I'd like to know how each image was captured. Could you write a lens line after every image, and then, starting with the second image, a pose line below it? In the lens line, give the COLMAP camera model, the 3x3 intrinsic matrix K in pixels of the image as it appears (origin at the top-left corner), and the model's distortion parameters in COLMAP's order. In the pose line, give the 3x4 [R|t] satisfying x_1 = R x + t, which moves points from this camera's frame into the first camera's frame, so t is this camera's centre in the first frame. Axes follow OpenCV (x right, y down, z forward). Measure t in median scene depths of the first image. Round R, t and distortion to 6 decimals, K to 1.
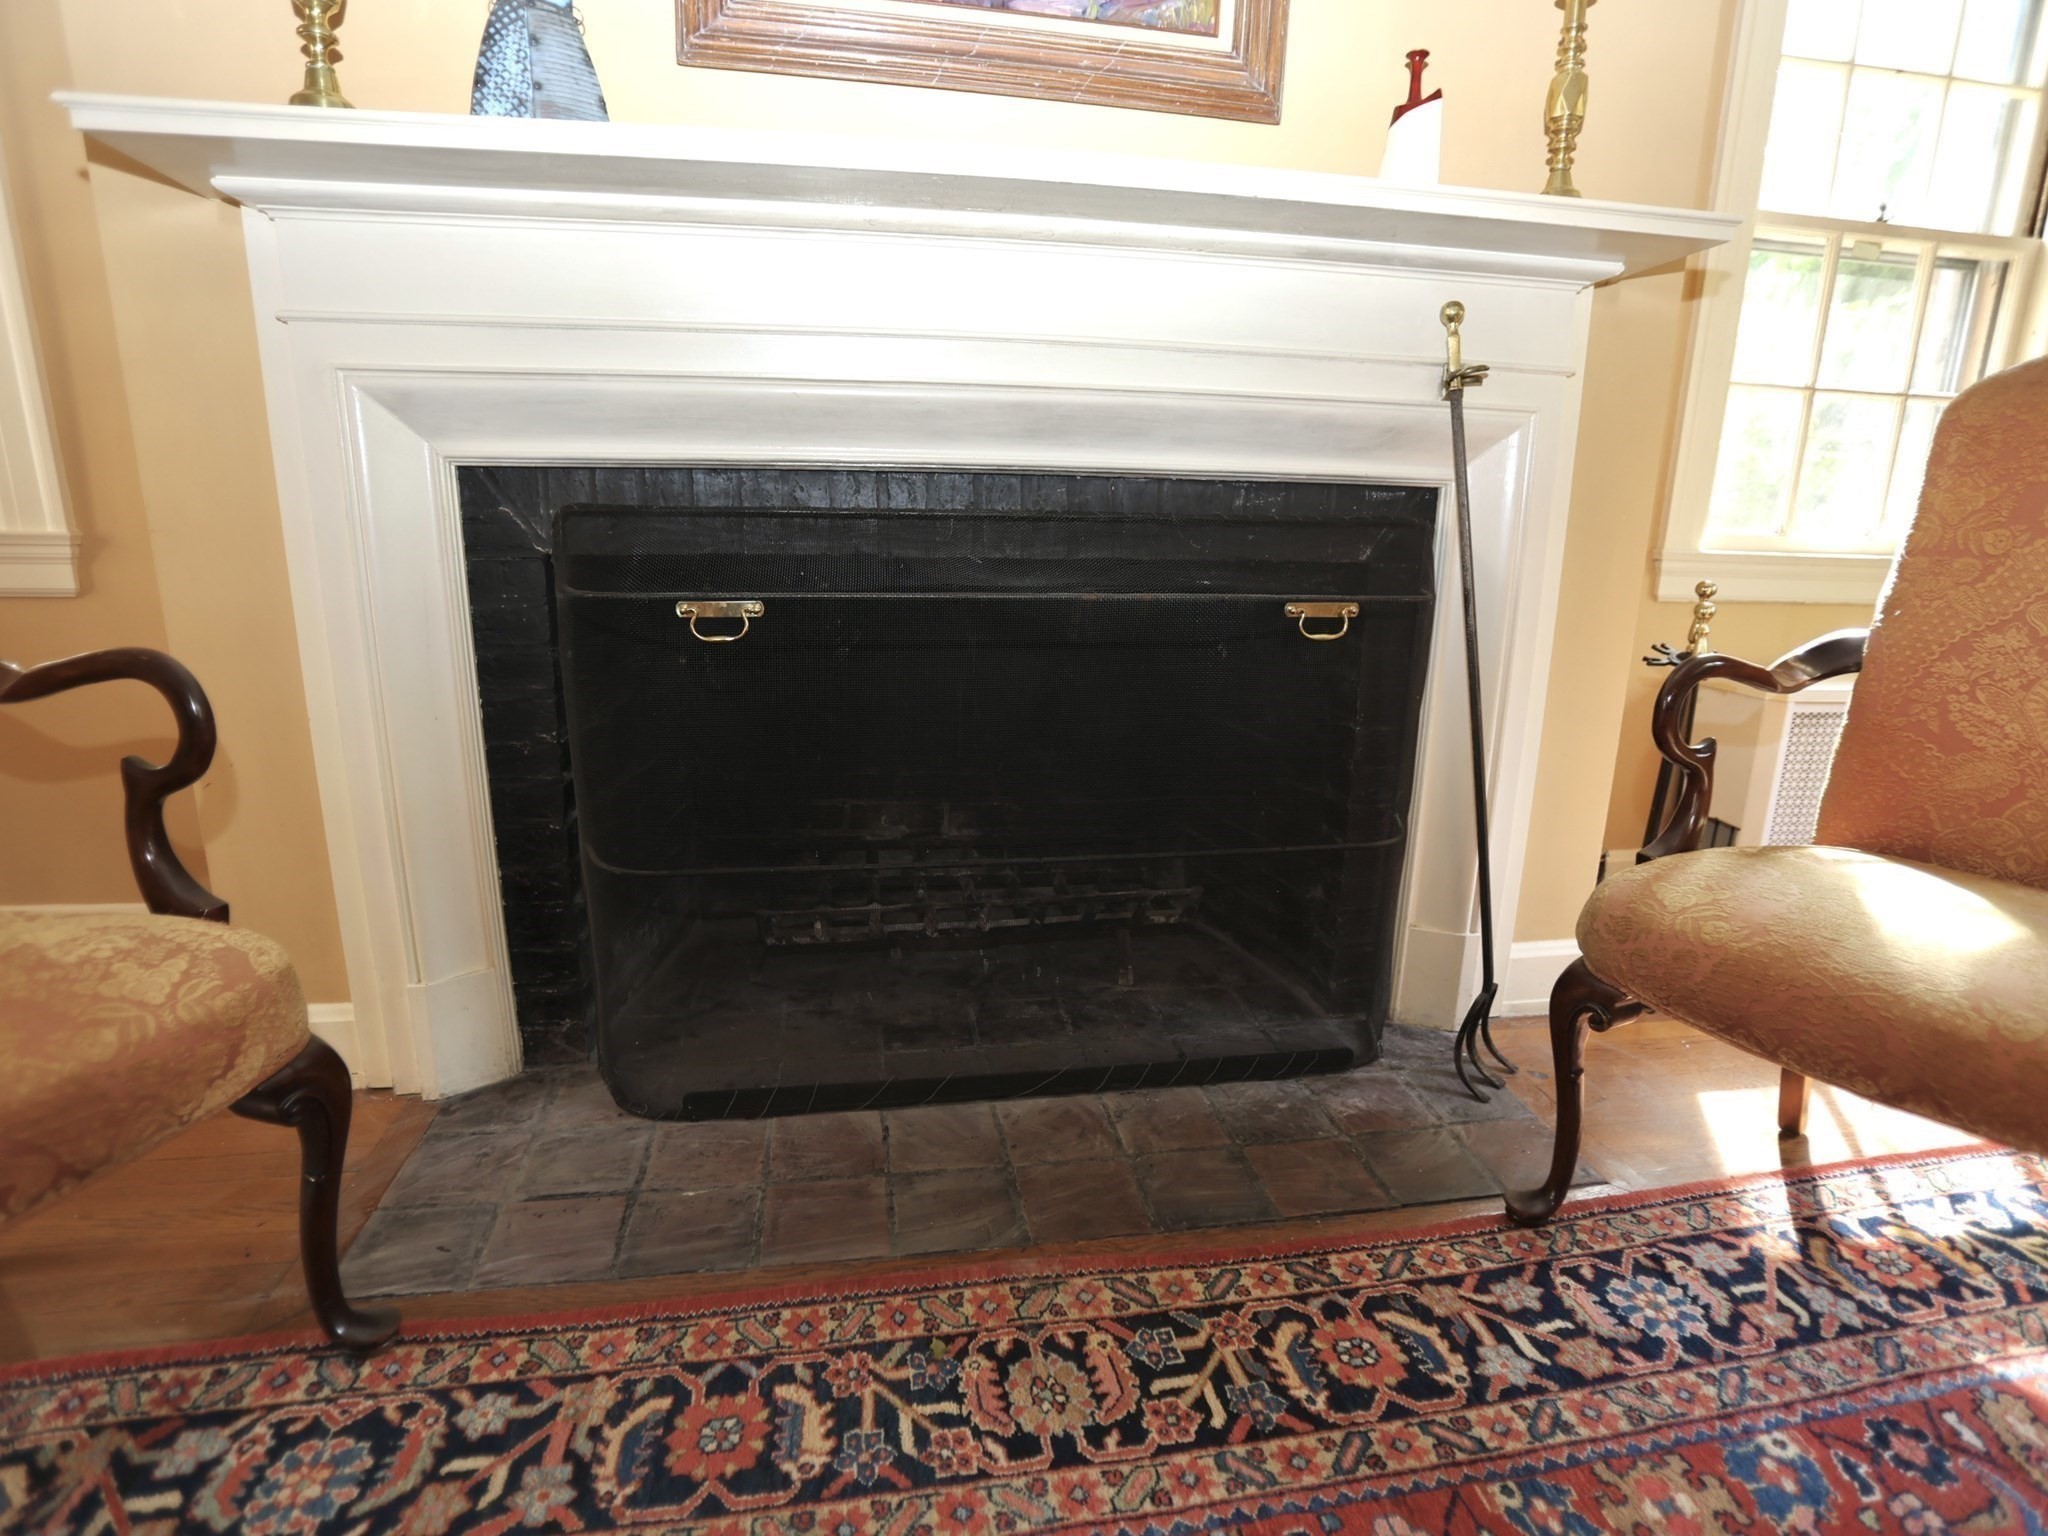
lens RADIAL K [[1034.0, 0, 1024.0], [0, 1034.0, 768.0], [0, 0, 1]] dist [-0.058041, 0.019413]
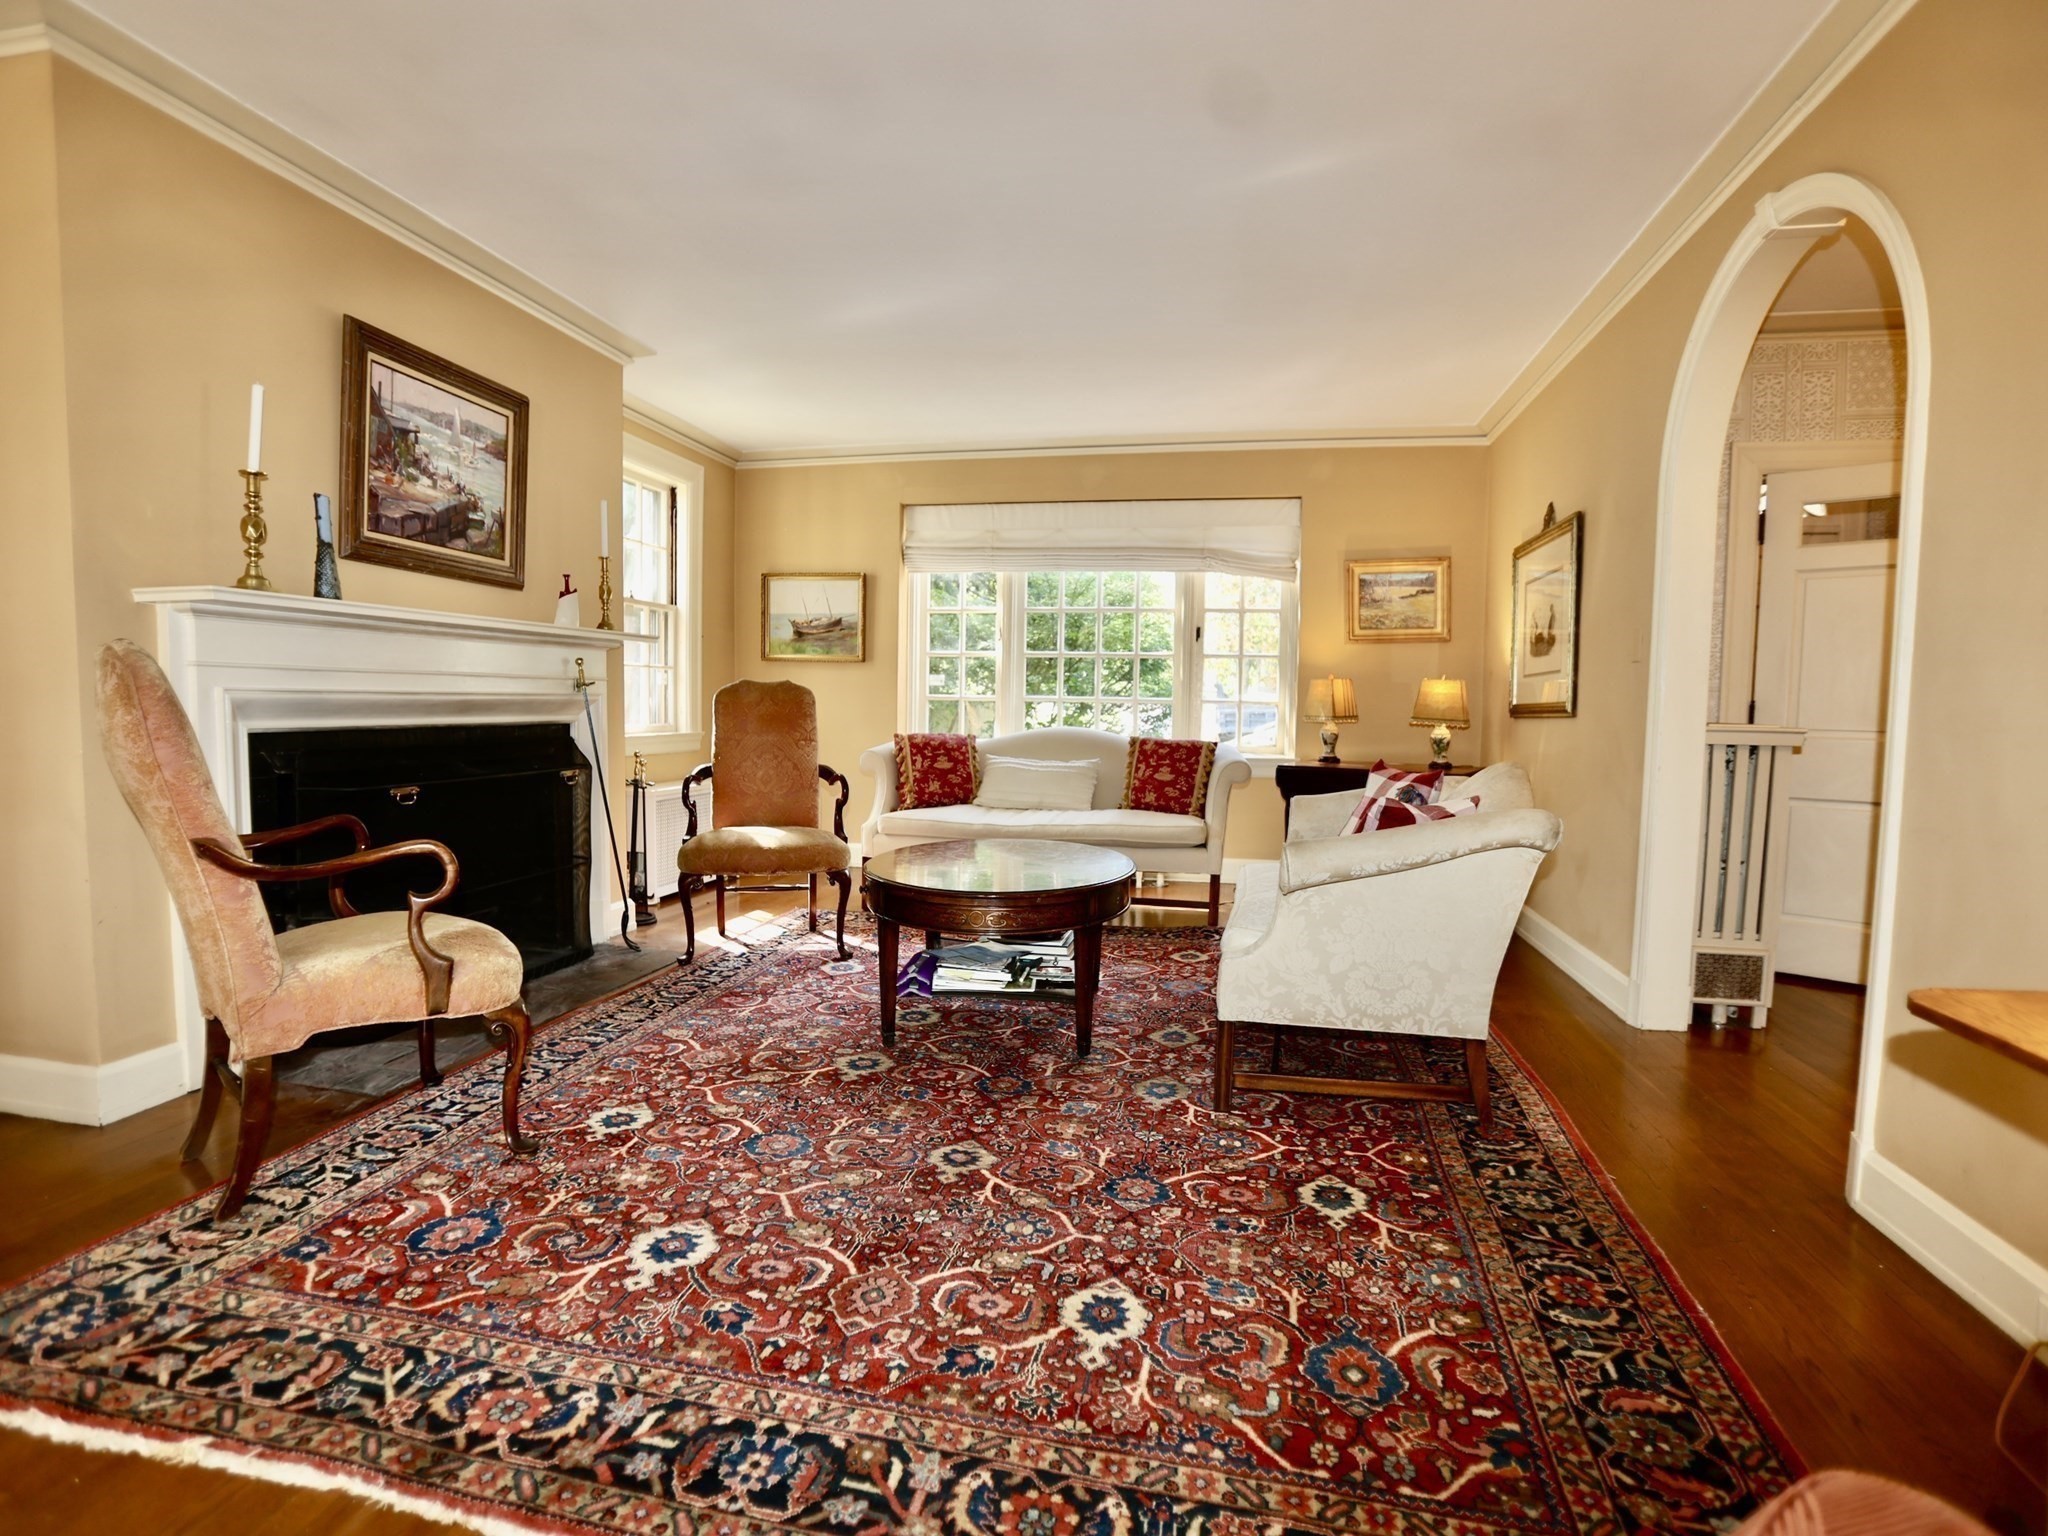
lens RADIAL K [[1034.0, 0, 1024.0], [0, 1034.0, 768.0], [0, 0, 1]] dist [-0.058041, 0.019413]
pose [[0.352200, -0.074374, 0.932965, -2.181625], [0.220846, 0.975292, -0.005623, 0.133400], [-0.909495, 0.208022, 0.359923, -1.263999]]
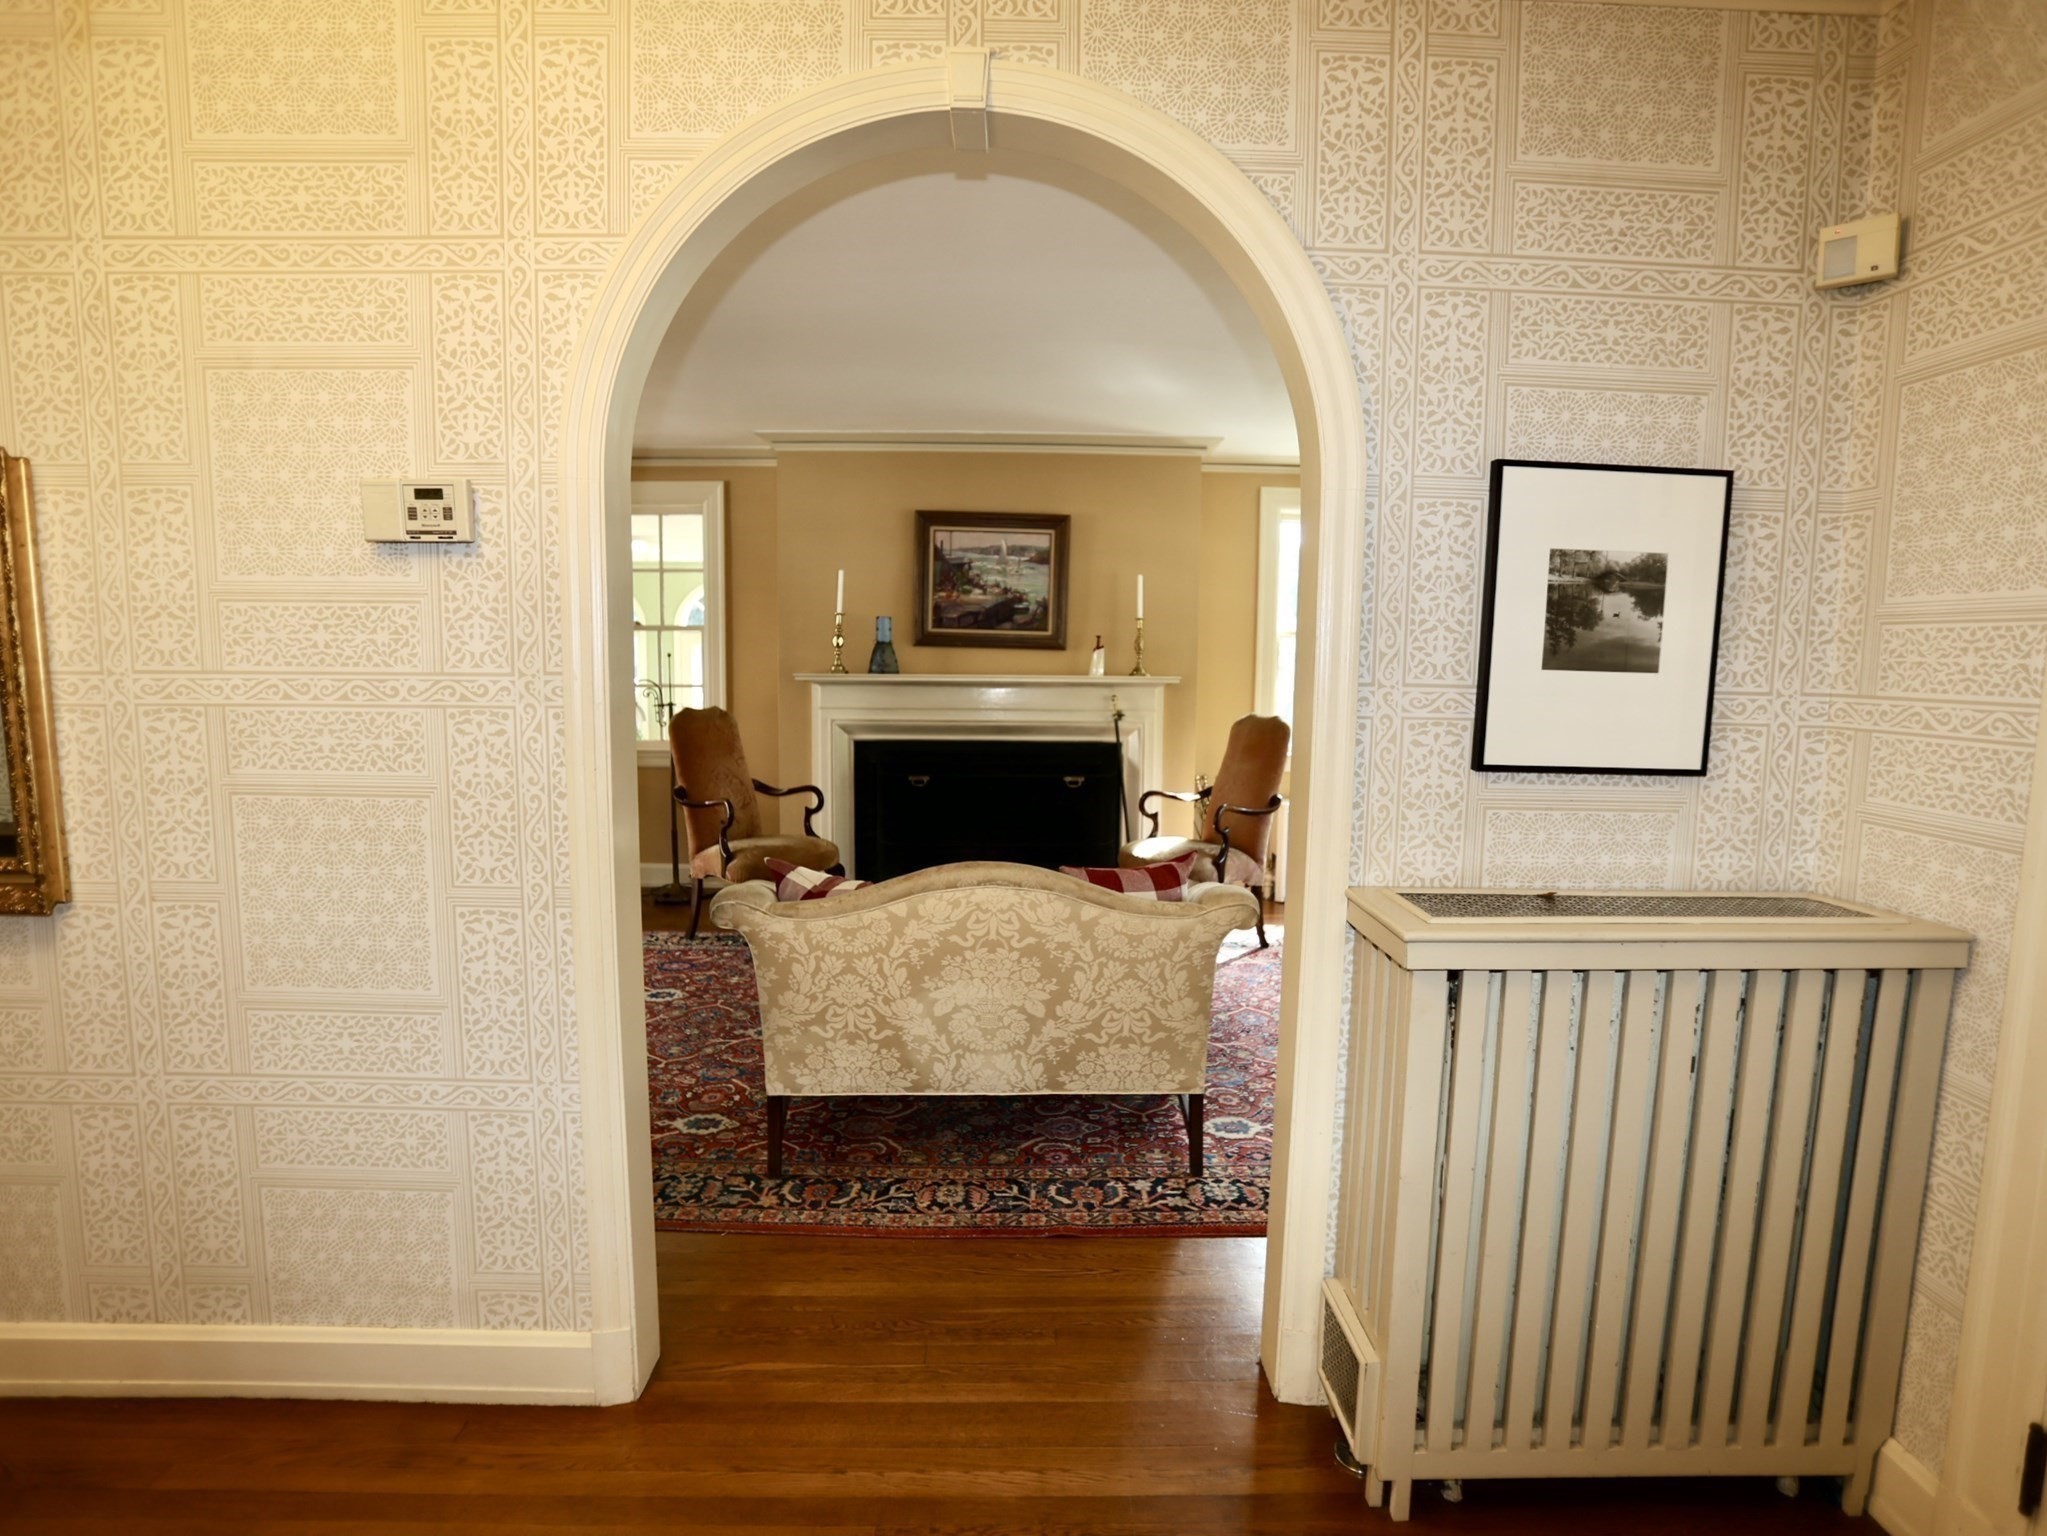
lens RADIAL K [[1089.9, 0, 1023.5], [0, 1089.9, 768.0], [0, 0, 1]] dist [-0.044276, 0.024939]
pose [[0.992092, 0.007037, -0.125314, 0.742900], [-0.025574, 0.988815, -0.146938, 0.485852], [0.122879, 0.148980, 0.981176, -3.602964]]
